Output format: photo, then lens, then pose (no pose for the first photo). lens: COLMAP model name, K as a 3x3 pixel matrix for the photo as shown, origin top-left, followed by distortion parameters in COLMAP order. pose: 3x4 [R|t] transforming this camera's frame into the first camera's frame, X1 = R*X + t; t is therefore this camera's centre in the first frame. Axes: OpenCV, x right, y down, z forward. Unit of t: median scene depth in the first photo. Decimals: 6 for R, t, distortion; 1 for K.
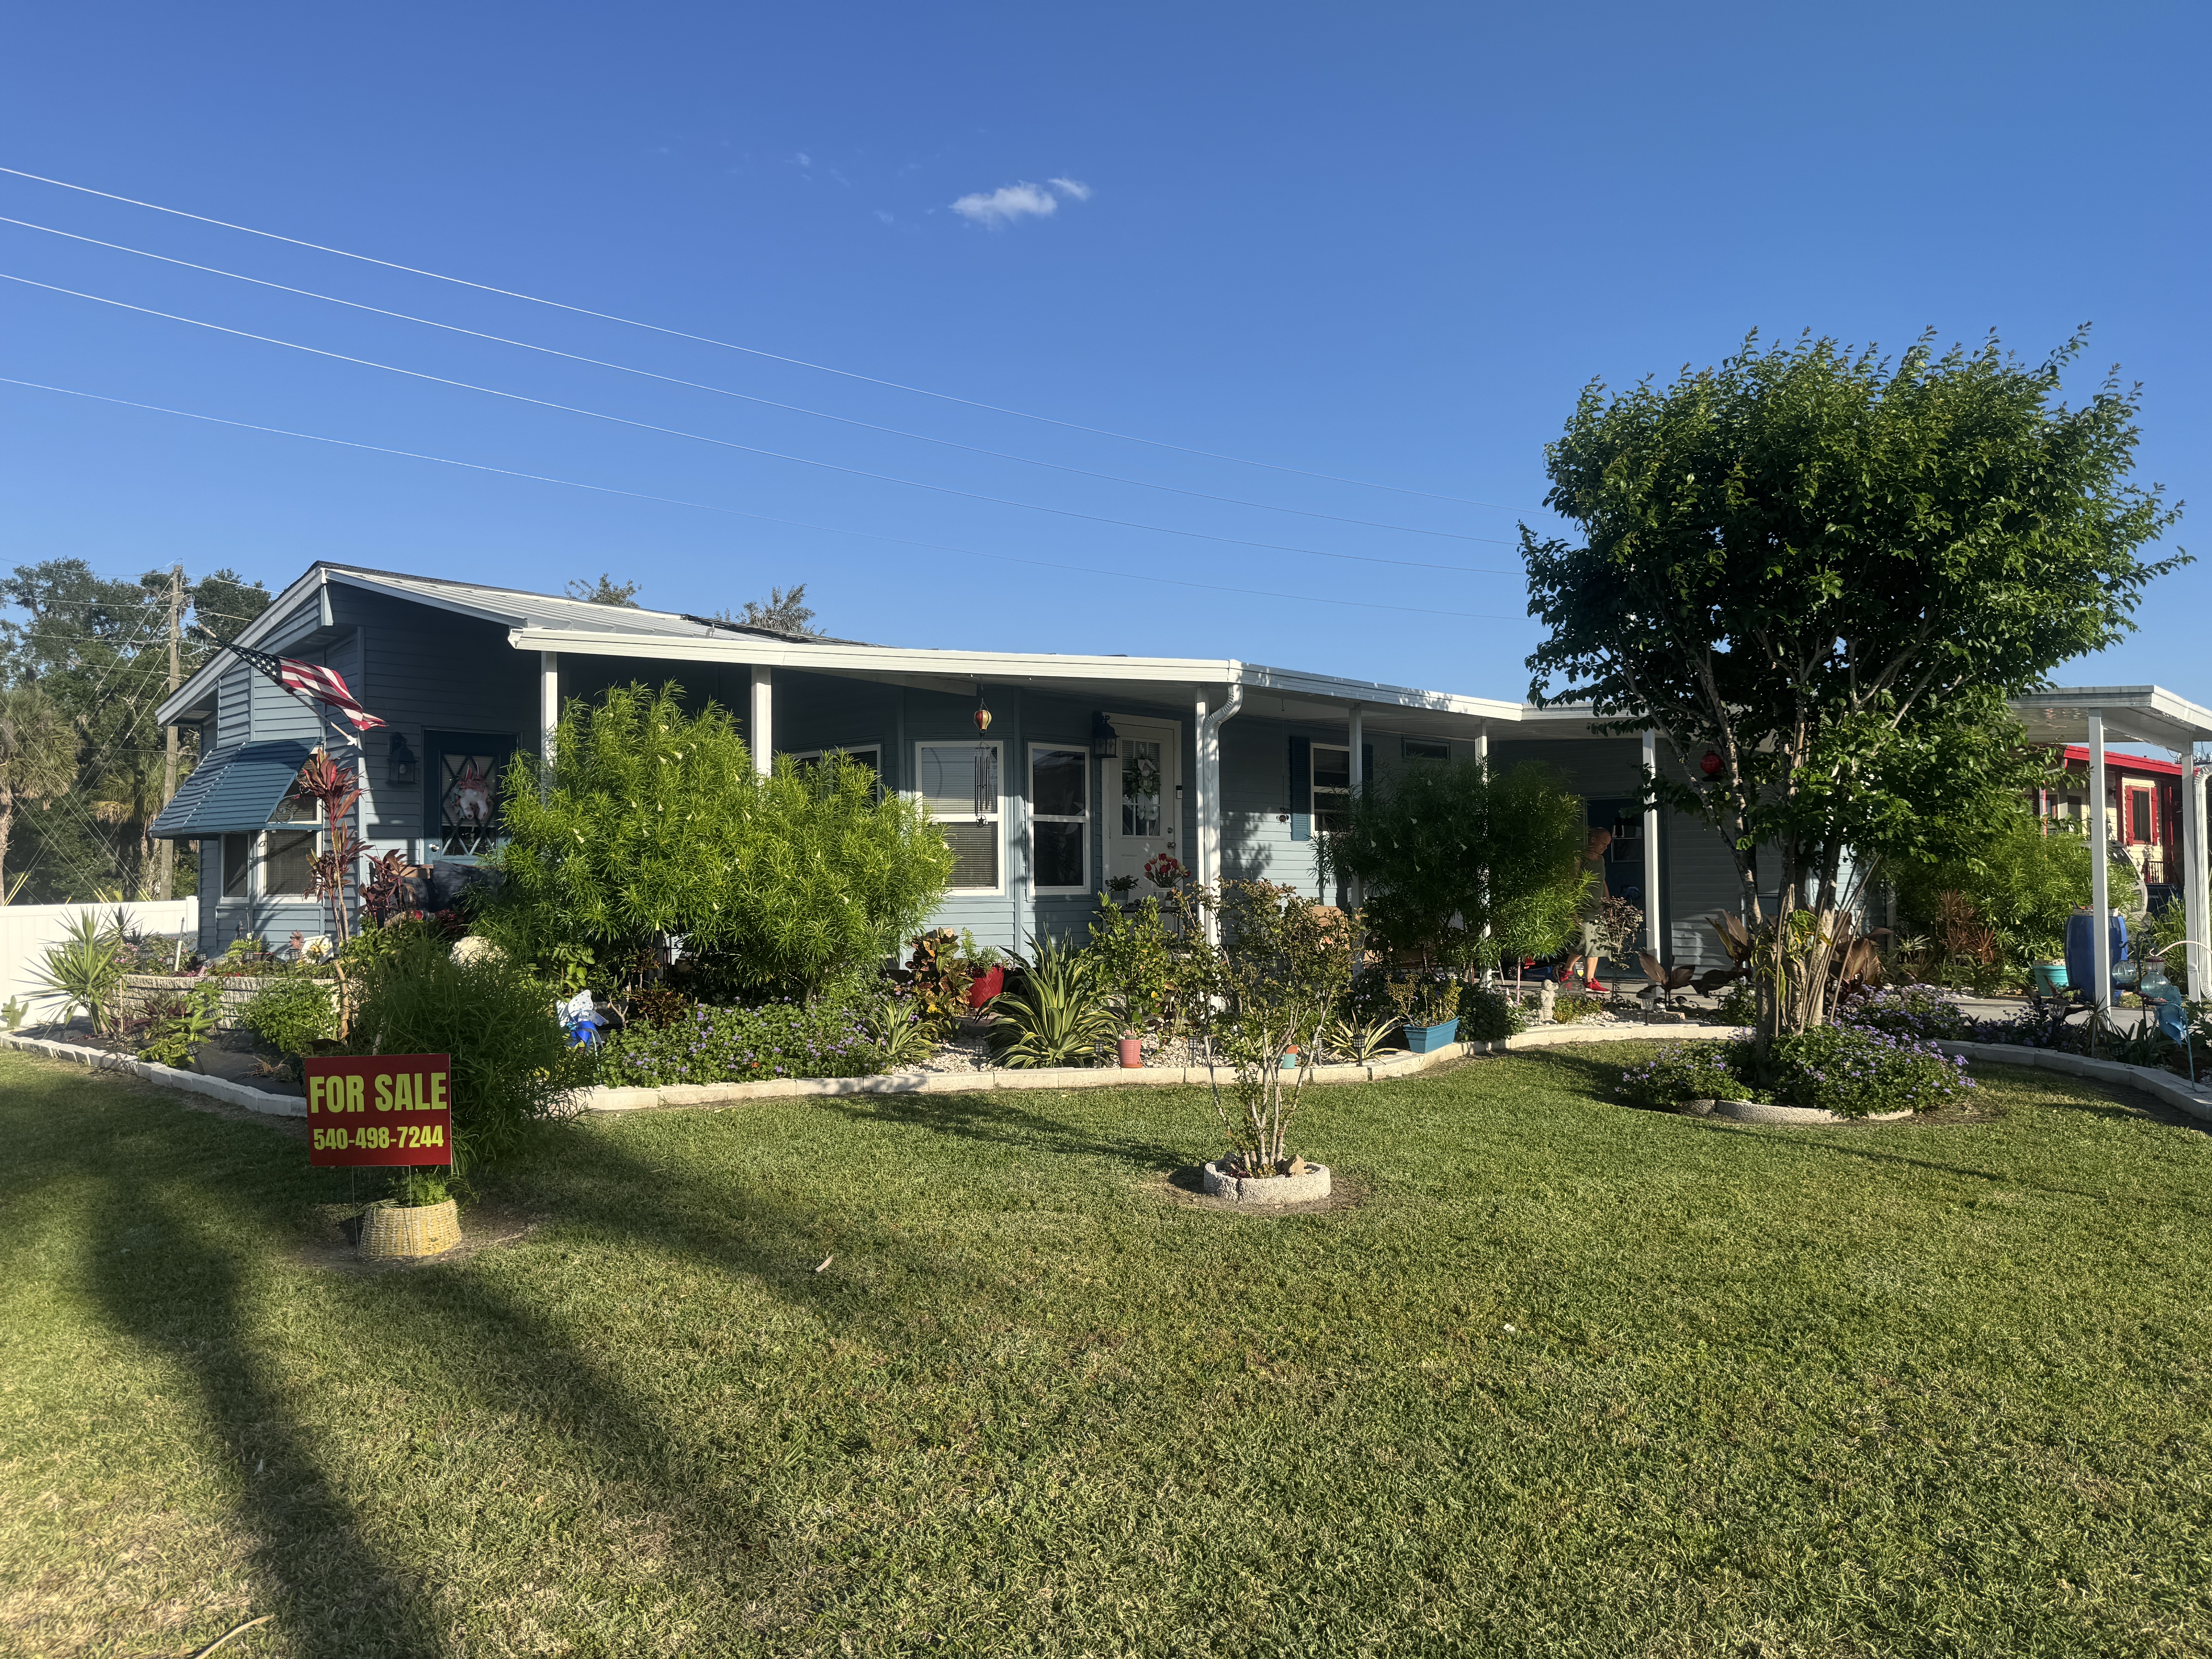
lens RADIAL K [[1570.7, 0, 1100.8], [0, 1570.7, 848.1], [0, 0, 1]] dist [0.030806, -0.030172]
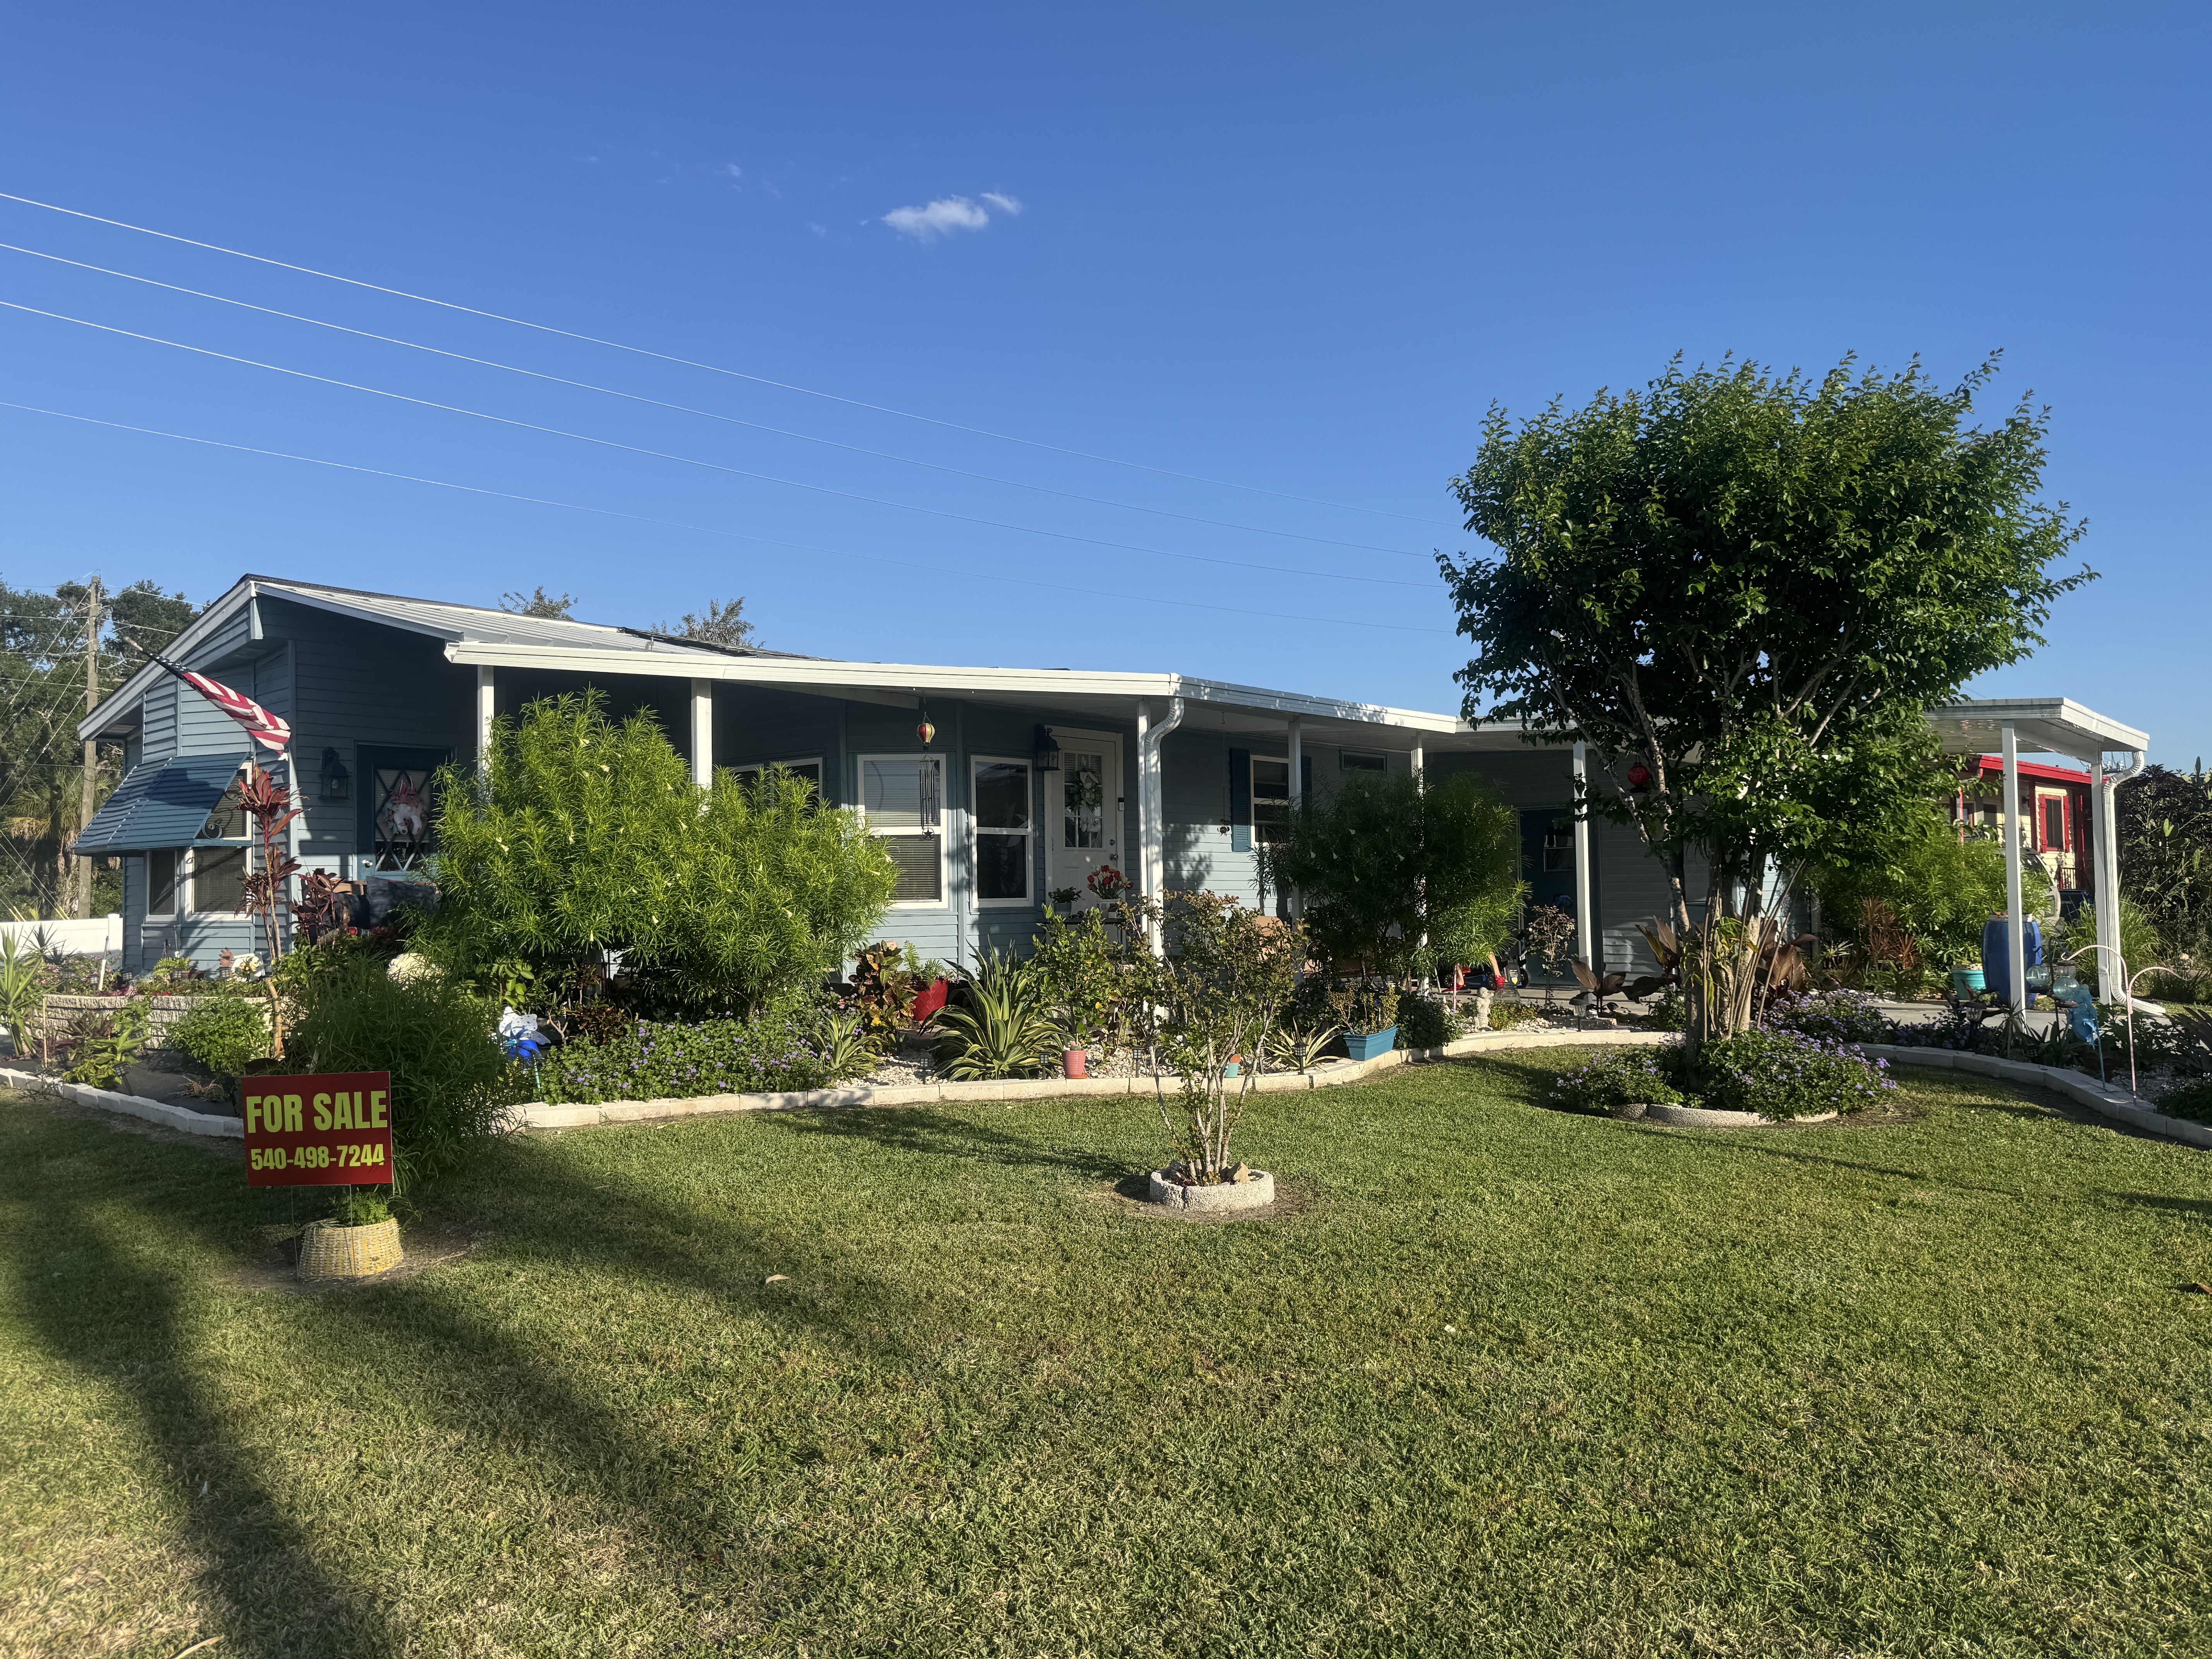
lens RADIAL K [[1570.7, 0, 1094.4], [0, 1570.7, 850.1], [0, 0, 1]] dist [0.030806, -0.030172]
pose [[0.999361, -0.005180, 0.035370, -0.003467], [0.005391, 0.999968, -0.005885, -0.000800], [-0.035338, 0.006072, 0.999357, -0.008917]]
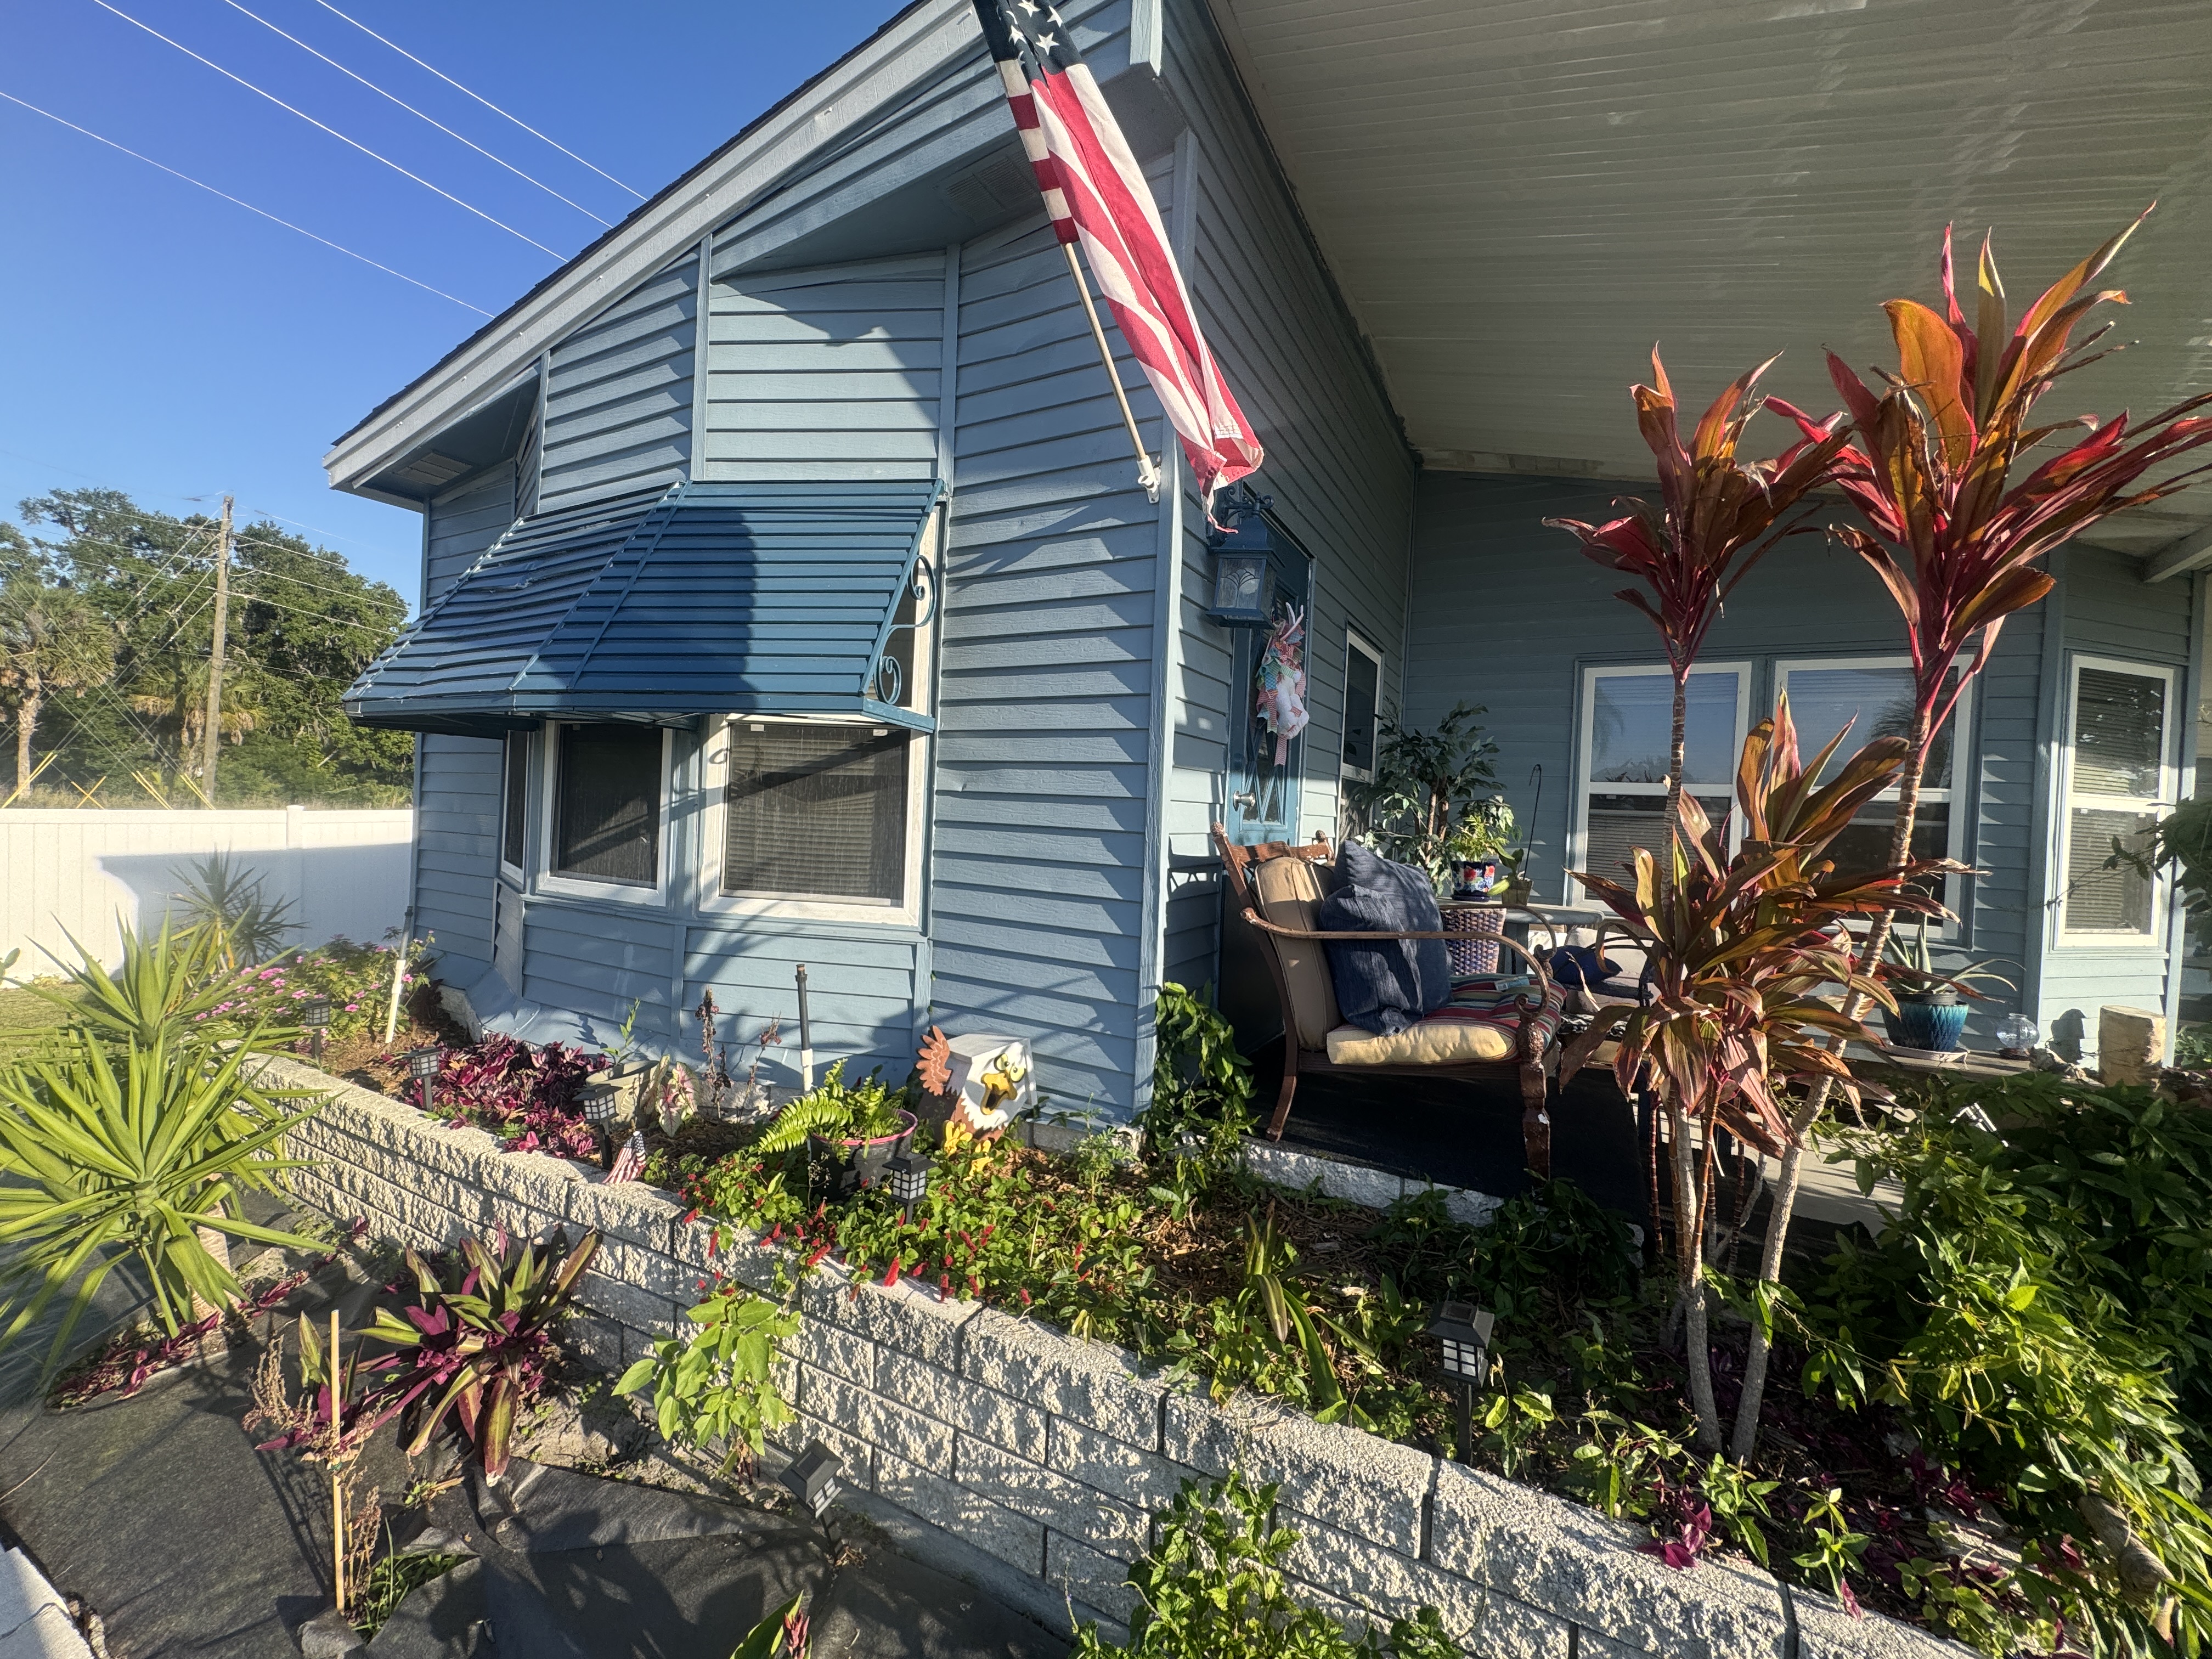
lens RADIAL K [[880.6, 0, 1123.1], [0, 880.6, 830.5], [0, 0, 1]] dist [-0.004152, 0.000831]
pose [[0.959216, 0.048190, 0.278535, -0.895187], [-0.061449, 0.997345, 0.039066, 0.001636], [-0.275913, -0.054588, 0.959631, 1.386106]]
